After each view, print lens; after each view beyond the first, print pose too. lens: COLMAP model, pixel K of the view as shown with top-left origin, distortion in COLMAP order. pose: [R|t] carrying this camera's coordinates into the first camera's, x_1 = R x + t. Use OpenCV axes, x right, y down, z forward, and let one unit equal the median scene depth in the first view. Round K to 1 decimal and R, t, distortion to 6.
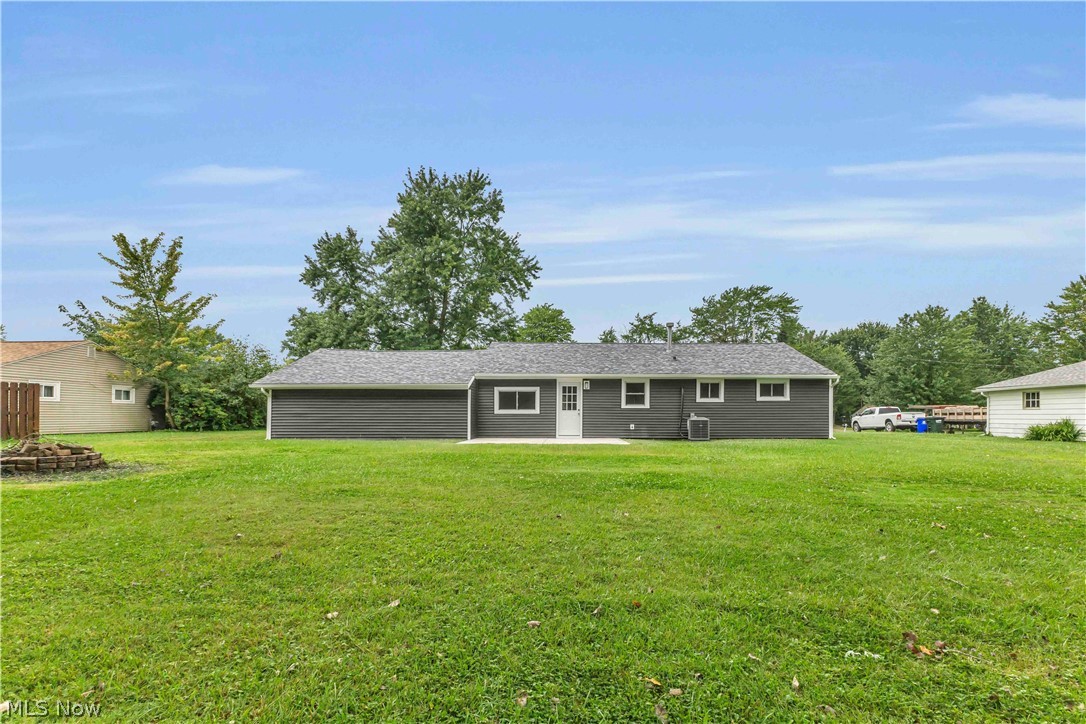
lens RADIAL K [[481.1, 0, 565.8], [0, 481.1, 404.8], [0, 0, 1]] dist [0.001521, 0.000215]
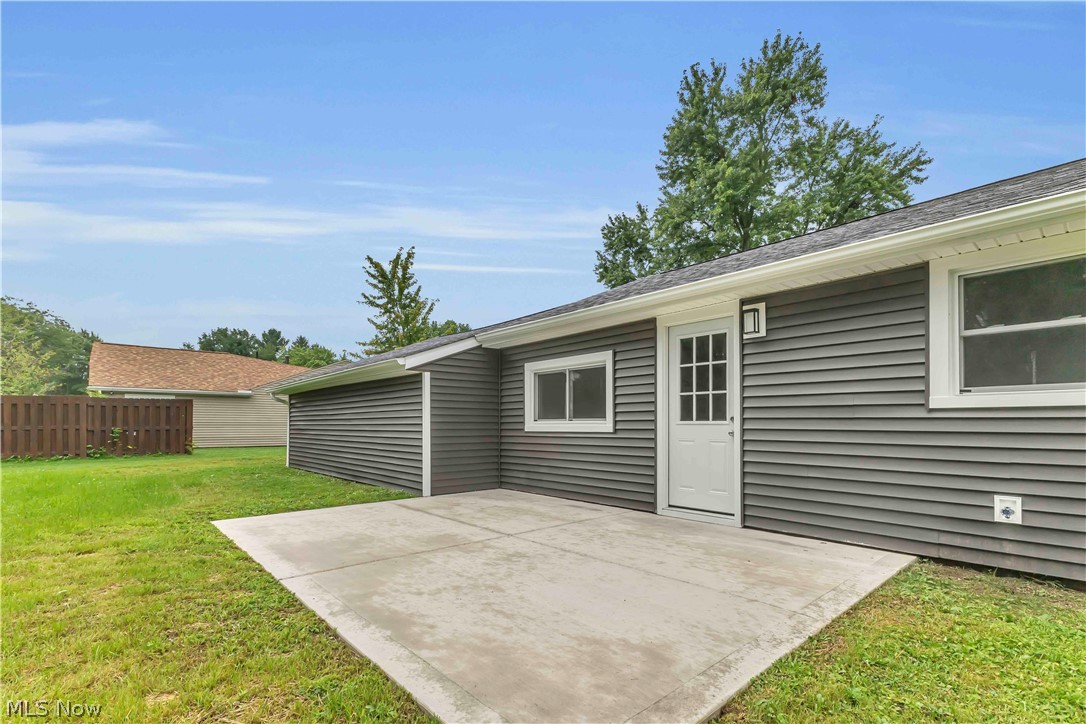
lens RADIAL K [[491.1, 0, 530.3], [0, 491.1, 413.7], [0, 0, 1]] dist [0.003463, 0.000523]
pose [[0.666182, -0.018006, -0.745572, 0.155627], [0.018333, 0.999802, -0.007765, 0.007681], [0.745564, -0.008495, 0.666380, 0.731437]]
